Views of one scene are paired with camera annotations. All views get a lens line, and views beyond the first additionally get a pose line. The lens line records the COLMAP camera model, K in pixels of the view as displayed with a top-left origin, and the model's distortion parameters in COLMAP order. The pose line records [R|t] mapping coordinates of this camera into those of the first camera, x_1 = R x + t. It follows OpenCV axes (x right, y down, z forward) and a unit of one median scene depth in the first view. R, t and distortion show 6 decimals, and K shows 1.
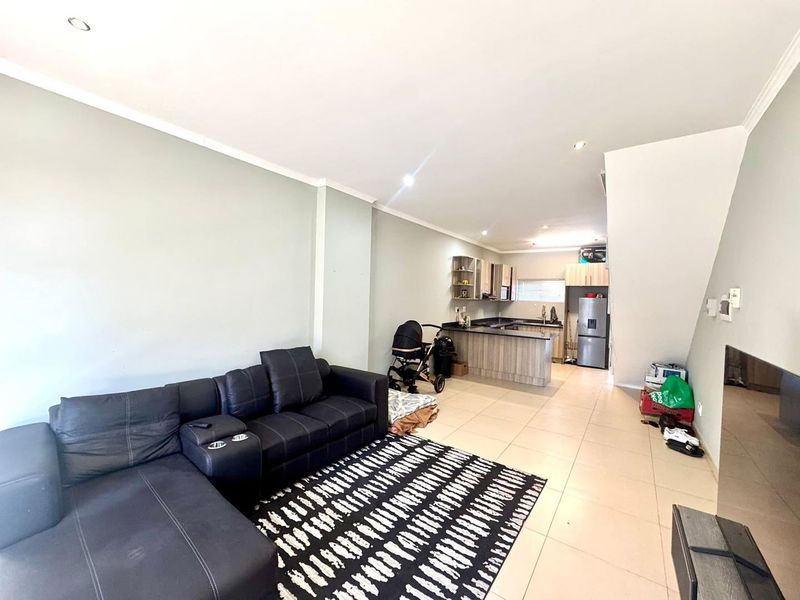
lens RADIAL K [[320.8, 0, 400.1], [0, 320.8, 301.6], [0, 0, 1]] dist [-0.004537, -0.000203]
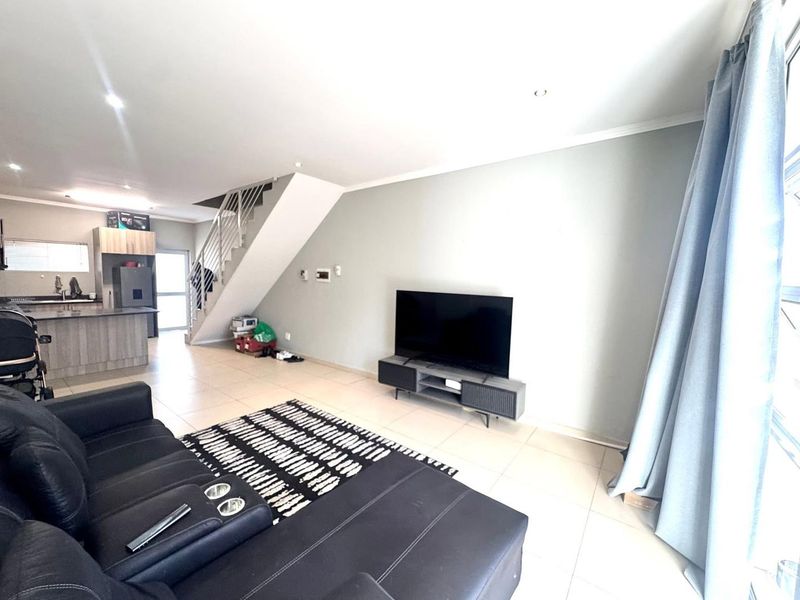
lens RADIAL K [[320.8, 0, 399.0], [0, 320.8, 303.7], [0, 0, 1]] dist [-0.004537, -0.000203]
pose [[0.027631, -0.114731, 0.993012, -0.422201], [-0.000018, 0.993391, 0.114776, -0.015578], [-0.999618, -0.003189, 0.027446, 0.229871]]
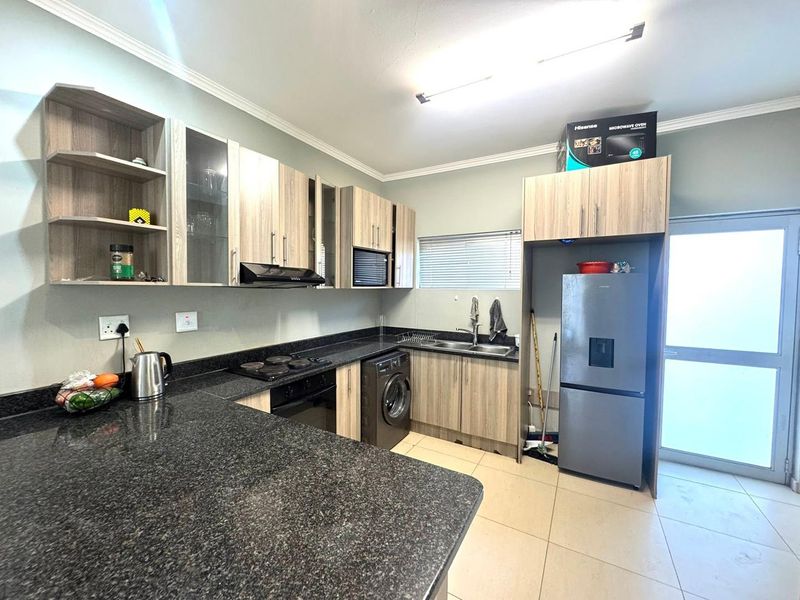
lens RADIAL K [[320.8, 0, 398.6], [0, 320.8, 300.7], [0, 0, 1]] dist [-0.004537, -0.000203]
pose [[0.995090, -0.027314, 0.095128, 0.445757], [0.024717, 0.999292, 0.028379, 0.002154], [-0.095836, -0.025888, 0.995060, 0.855634]]
